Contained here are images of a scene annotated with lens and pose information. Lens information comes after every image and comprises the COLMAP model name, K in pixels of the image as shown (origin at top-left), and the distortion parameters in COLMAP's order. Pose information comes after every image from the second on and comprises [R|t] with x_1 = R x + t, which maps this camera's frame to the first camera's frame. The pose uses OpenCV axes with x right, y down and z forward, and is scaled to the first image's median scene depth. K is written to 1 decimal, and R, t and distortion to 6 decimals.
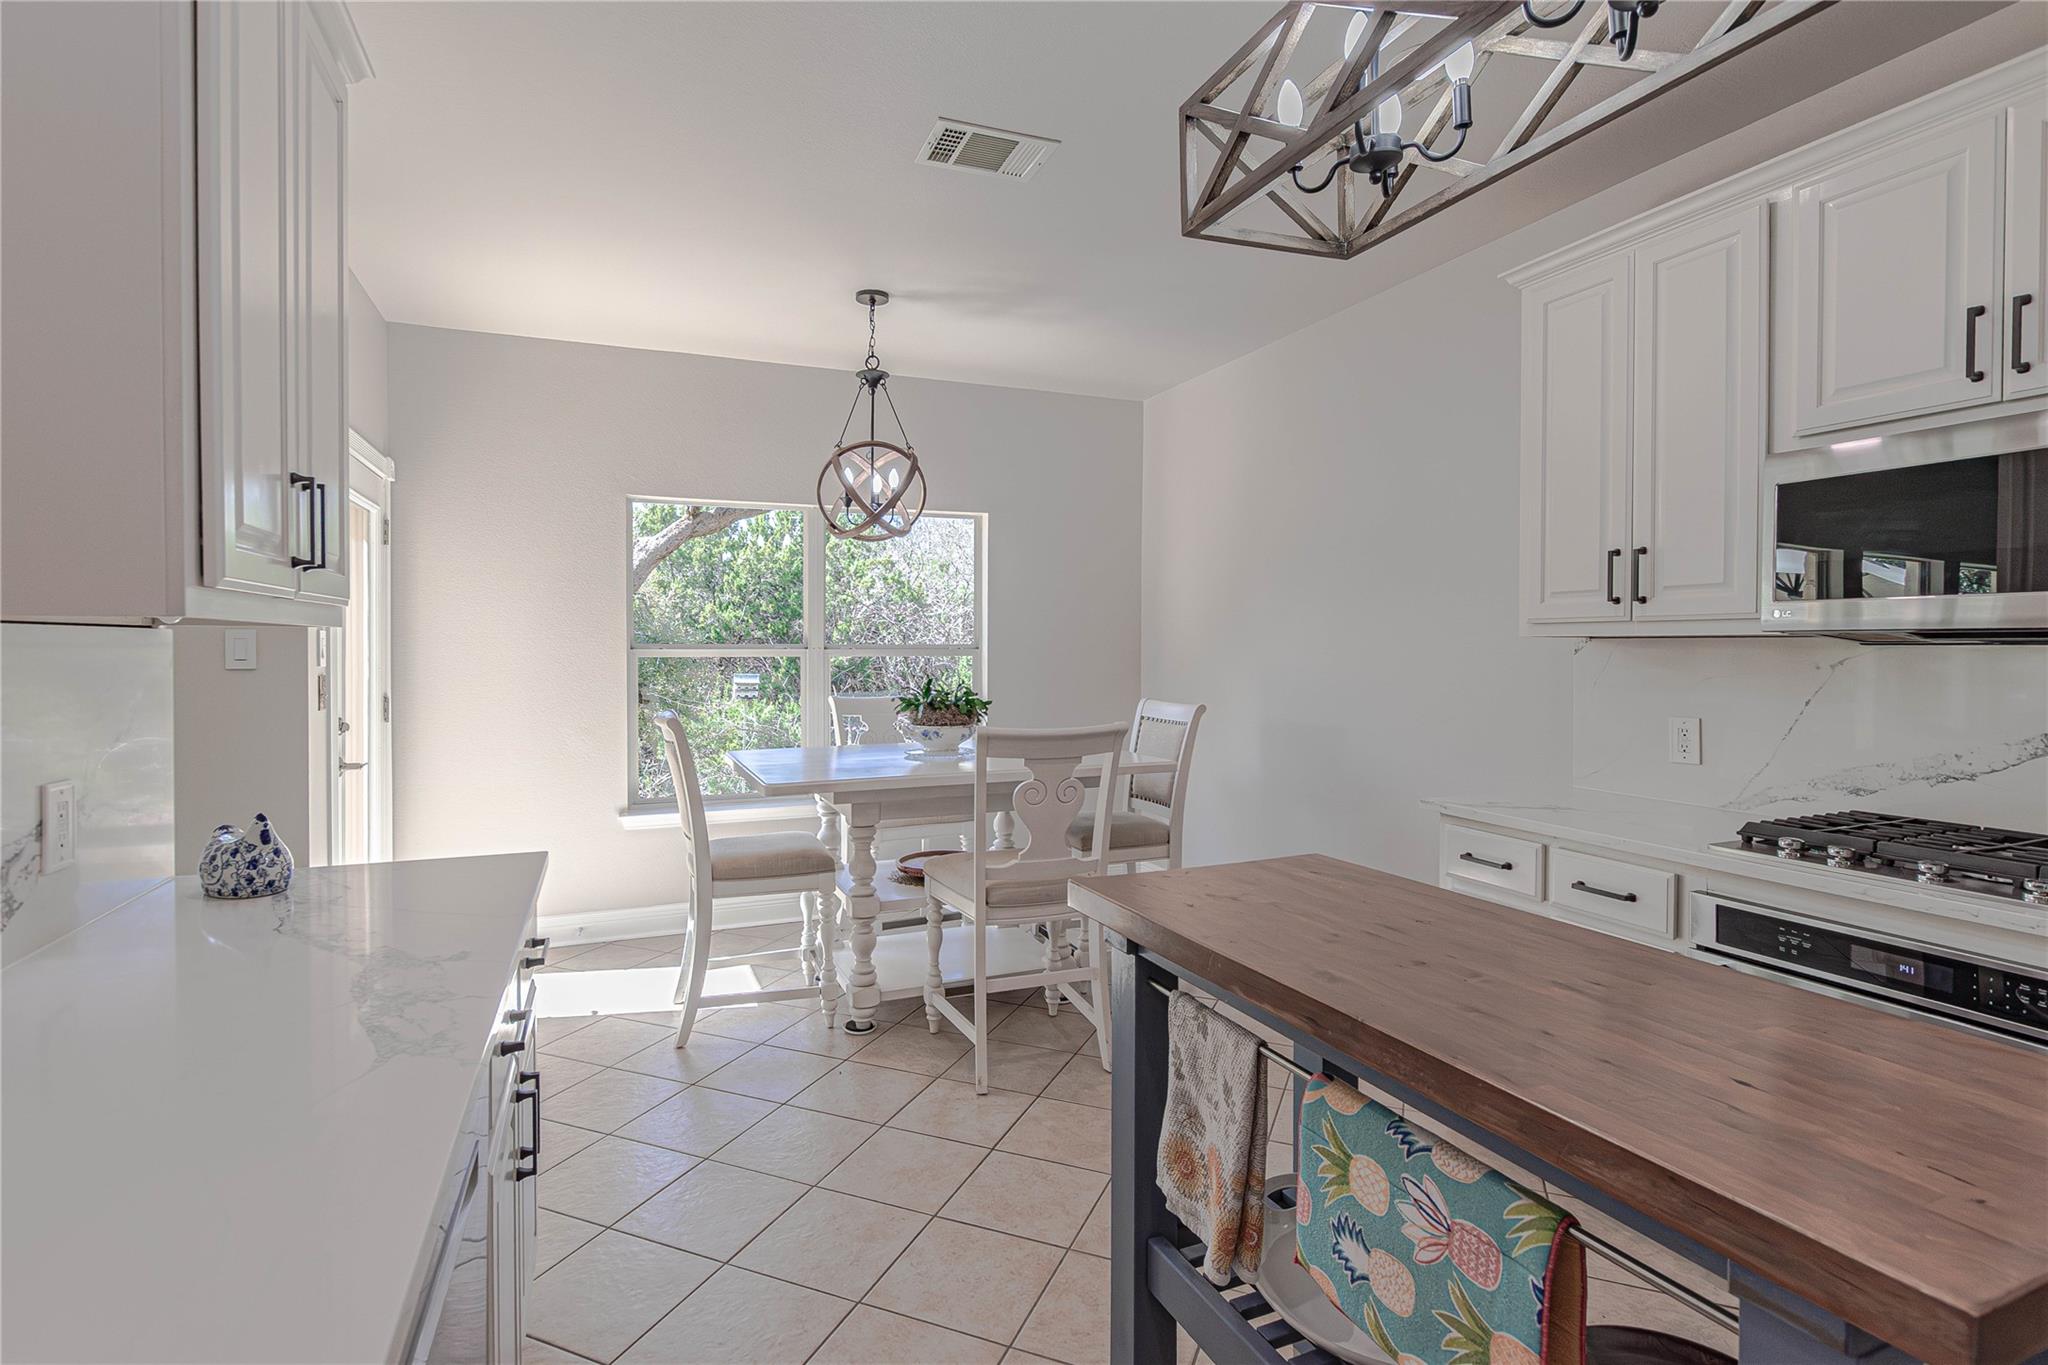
lens RADIAL K [[982.1, 0, 1009.0], [0, 982.1, 665.1], [0, 0, 1]] dist [-0.002304, 0.000362]
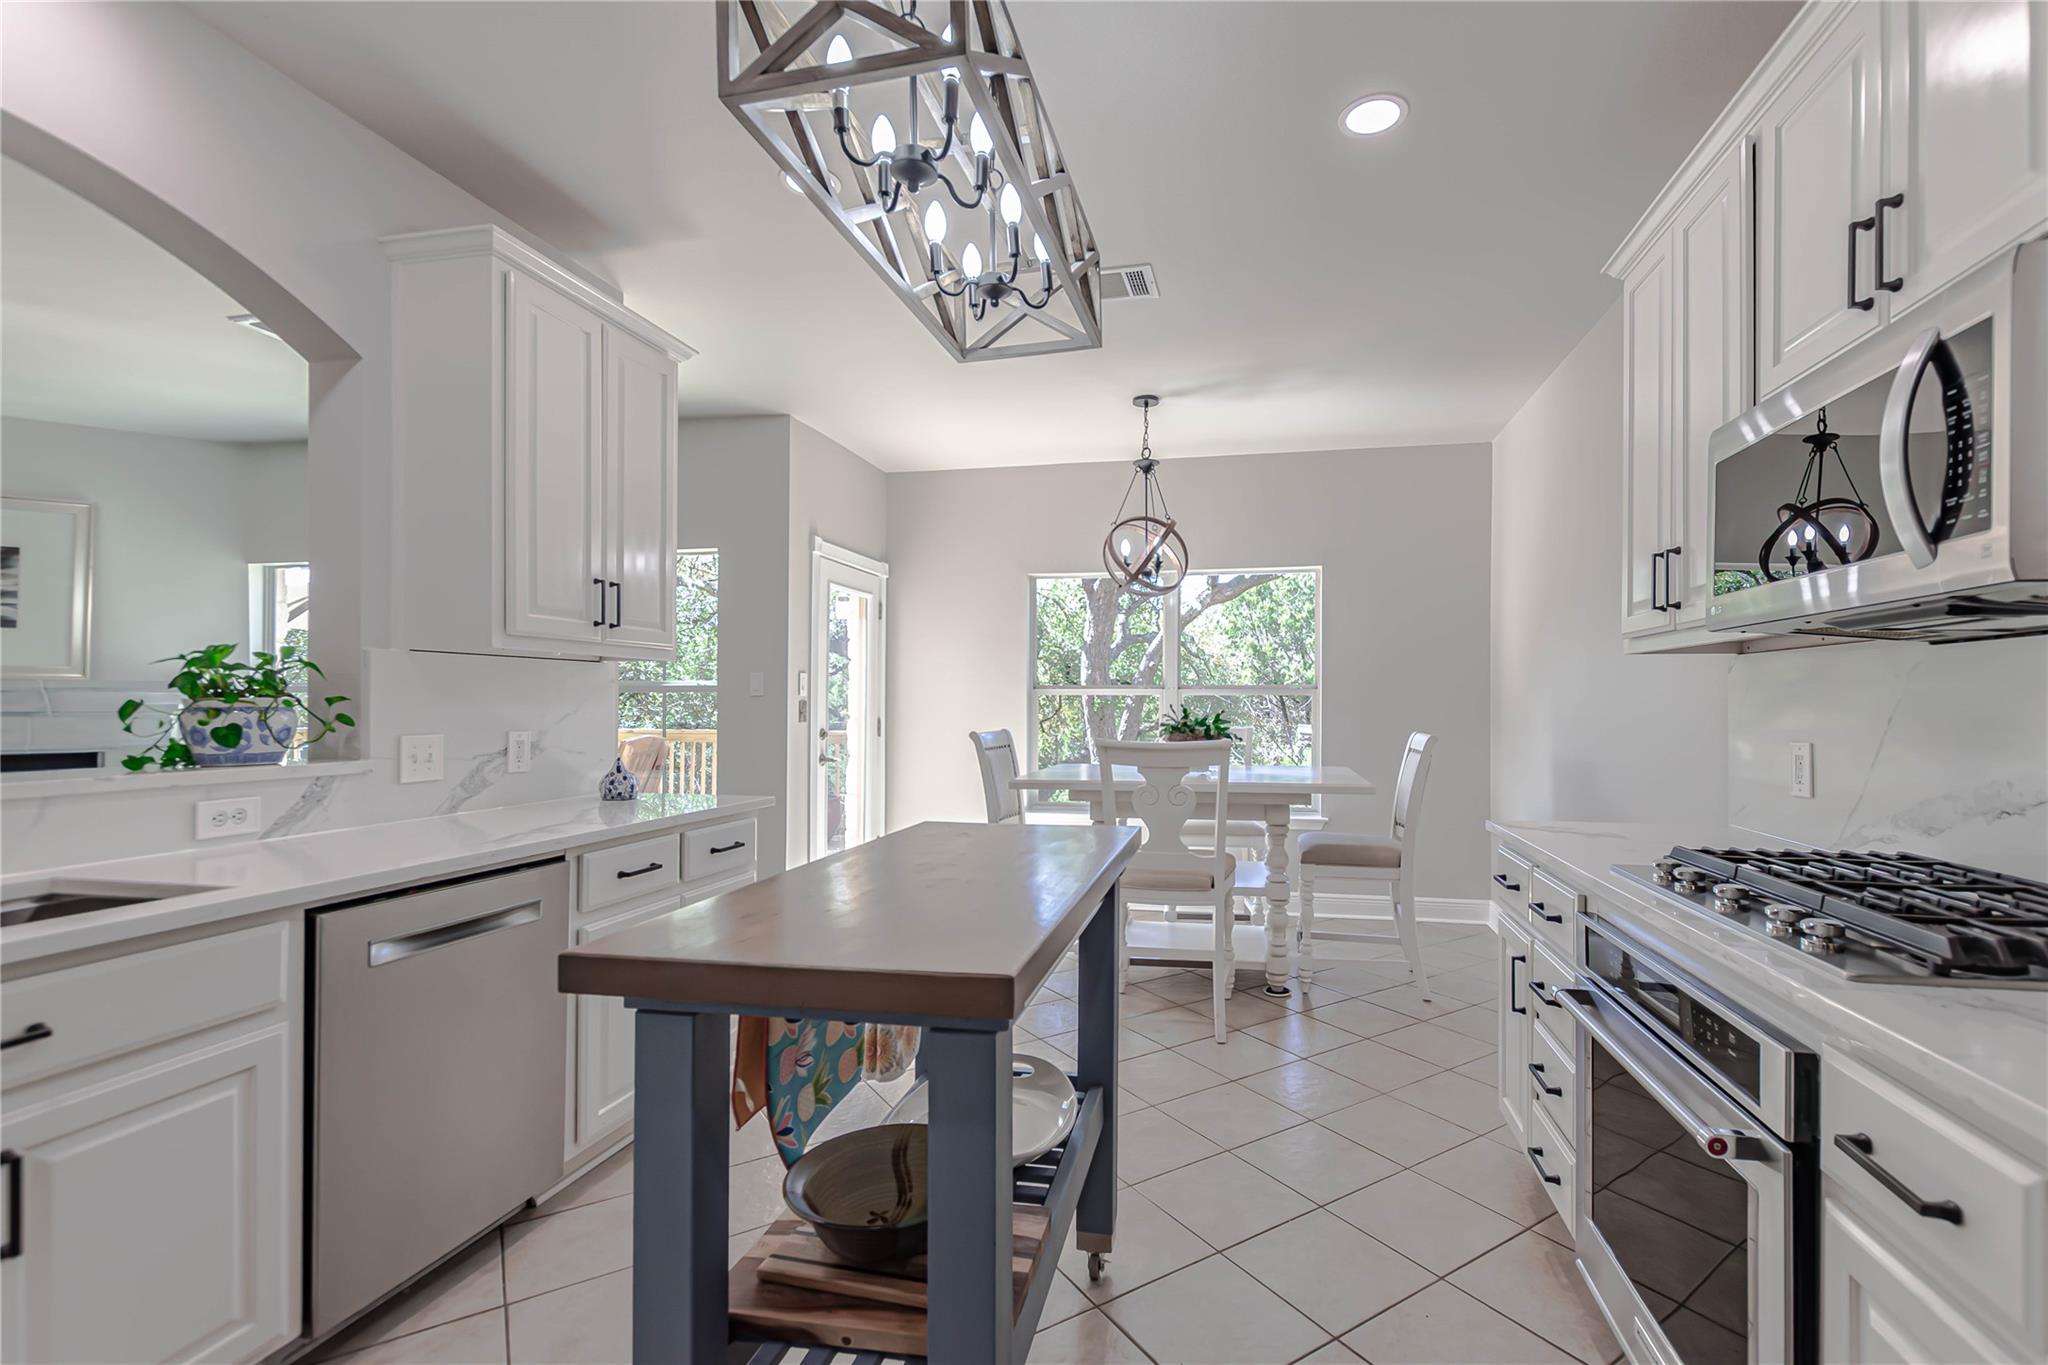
lens RADIAL K [[902.8, 0, 1081.7], [0, 902.8, 701.4], [0, 0, 1]] dist [0.008271, -0.002534]
pose [[0.834389, -0.000561, -0.551175, 0.420980], [-0.012074, 0.999741, -0.019295, 0.028631], [0.551043, 0.022754, 0.834167, 0.009576]]
